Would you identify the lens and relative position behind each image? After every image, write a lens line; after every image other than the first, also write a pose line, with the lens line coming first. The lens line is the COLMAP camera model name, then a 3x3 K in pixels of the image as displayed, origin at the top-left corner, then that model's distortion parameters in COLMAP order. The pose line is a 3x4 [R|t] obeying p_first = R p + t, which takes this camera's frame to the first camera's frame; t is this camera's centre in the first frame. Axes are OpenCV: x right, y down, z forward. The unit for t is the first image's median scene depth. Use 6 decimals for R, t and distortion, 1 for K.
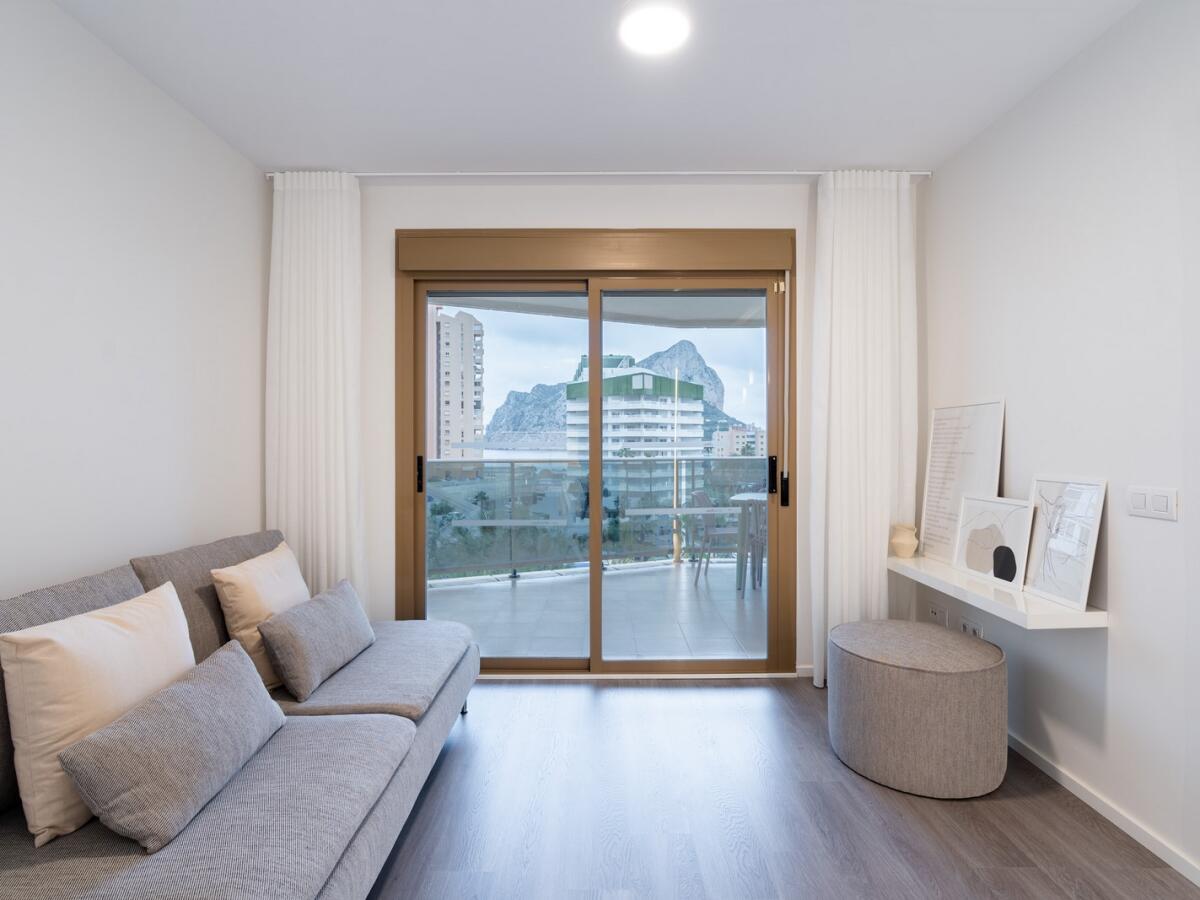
lens RADIAL K [[614.0, 0, 601.1], [0, 614.0, 448.6], [0, 0, 1]] dist [-0.007635, 0.001225]
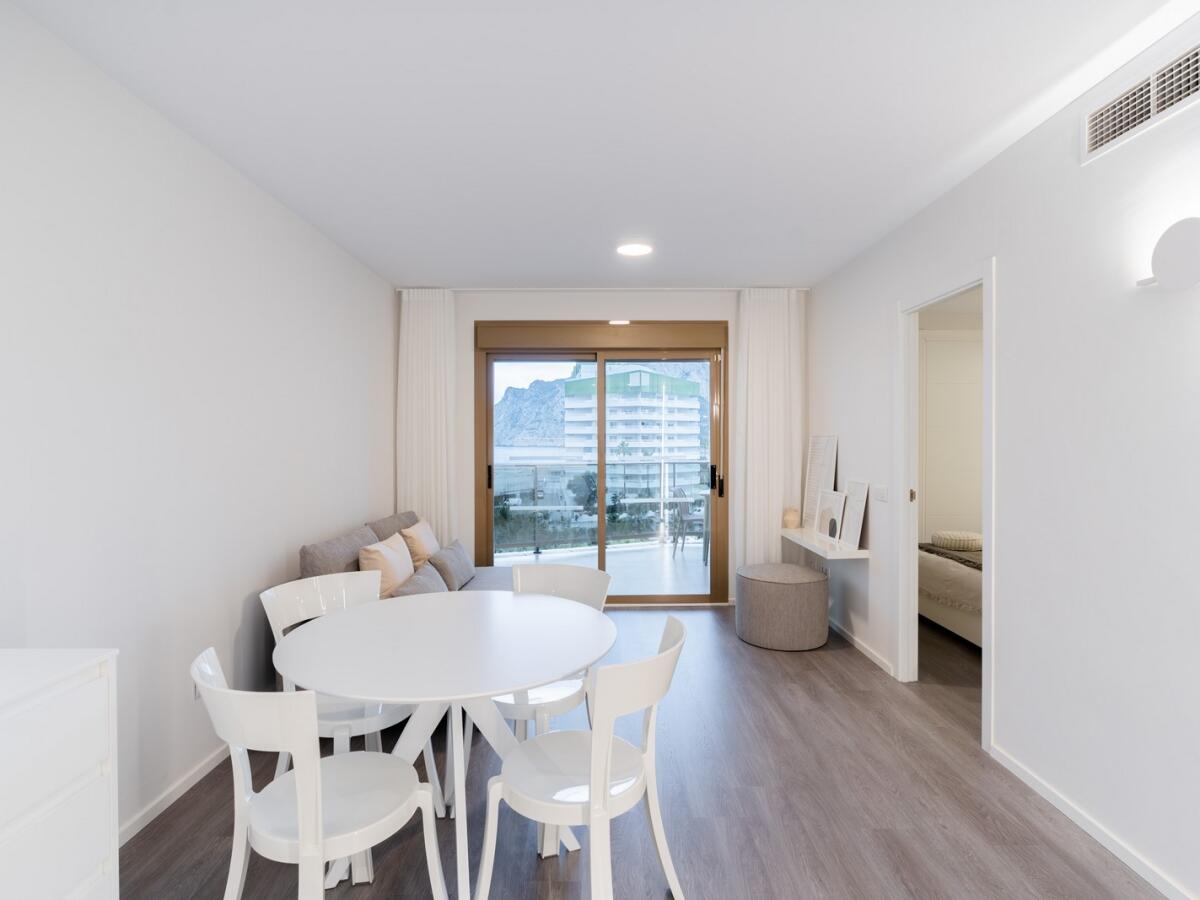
lens RADIAL K [[614.0, 0, 601.1], [0, 614.0, 448.6], [0, 0, 1]] dist [-0.007635, 0.001225]
pose [[0.999992, -0.000496, 0.003914, -0.014888], [0.000471, 0.999980, 0.006311, -0.040373], [-0.003917, -0.006309, 0.999972, -0.570870]]
